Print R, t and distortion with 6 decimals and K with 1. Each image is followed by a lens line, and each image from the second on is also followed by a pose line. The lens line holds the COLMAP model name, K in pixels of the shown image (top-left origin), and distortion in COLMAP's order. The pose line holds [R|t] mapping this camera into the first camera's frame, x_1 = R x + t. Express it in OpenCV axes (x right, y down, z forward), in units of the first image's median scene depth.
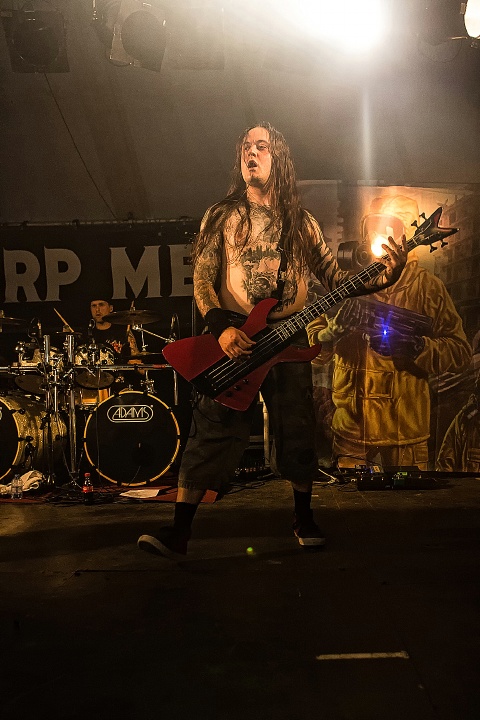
lens RADIAL K [[672.4, 0, 273.8], [0, 672.4, 410.0], [0, 0, 1]] dist [-0.085661, 0.000000]
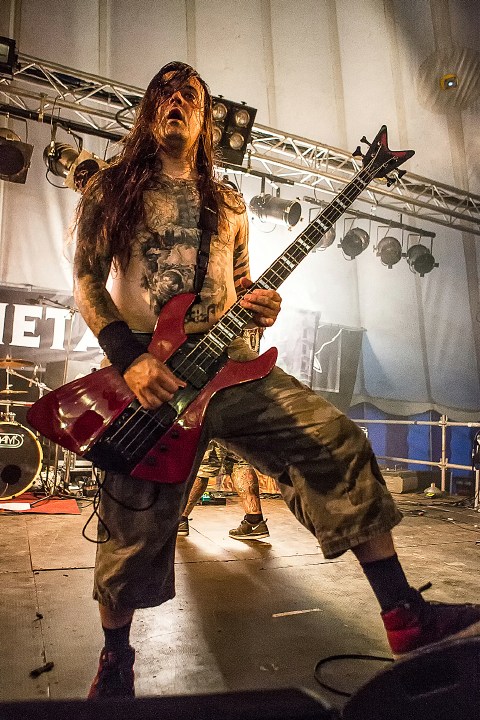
lens RADIAL K [[510.2, 0, 243.4], [0, 510.2, 361.6], [0, 0, 1]] dist [-0.050559, 0.002877]
pose [[0.903181, 0.112739, 0.414191, -0.203760], [-0.046527, 0.984921, -0.166630, -0.003036], [-0.426732, 0.131226, 0.894807, -0.040190]]
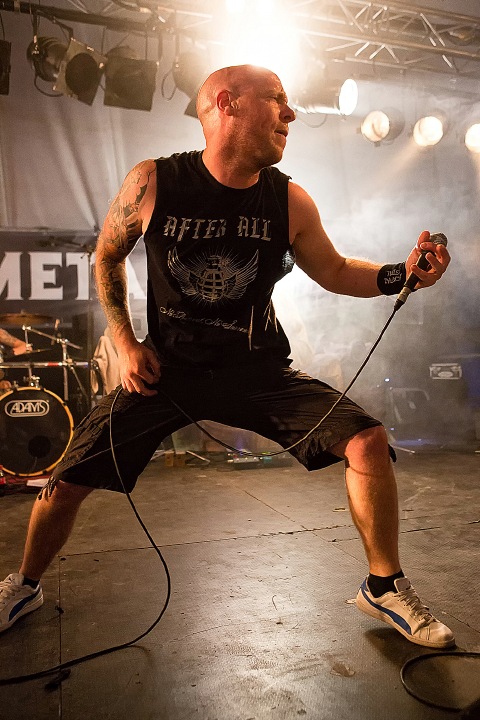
lens RADIAL K [[595.1, 0, 239.2], [0, 595.1, 360.8], [0, 0, 1]] dist [-0.069866, 0.064814]
pose [[0.951214, 0.002458, 0.308521, -0.172243], [0.019468, 0.997497, -0.067971, 0.000772], [-0.307916, 0.070661, 0.948786, -0.005179]]
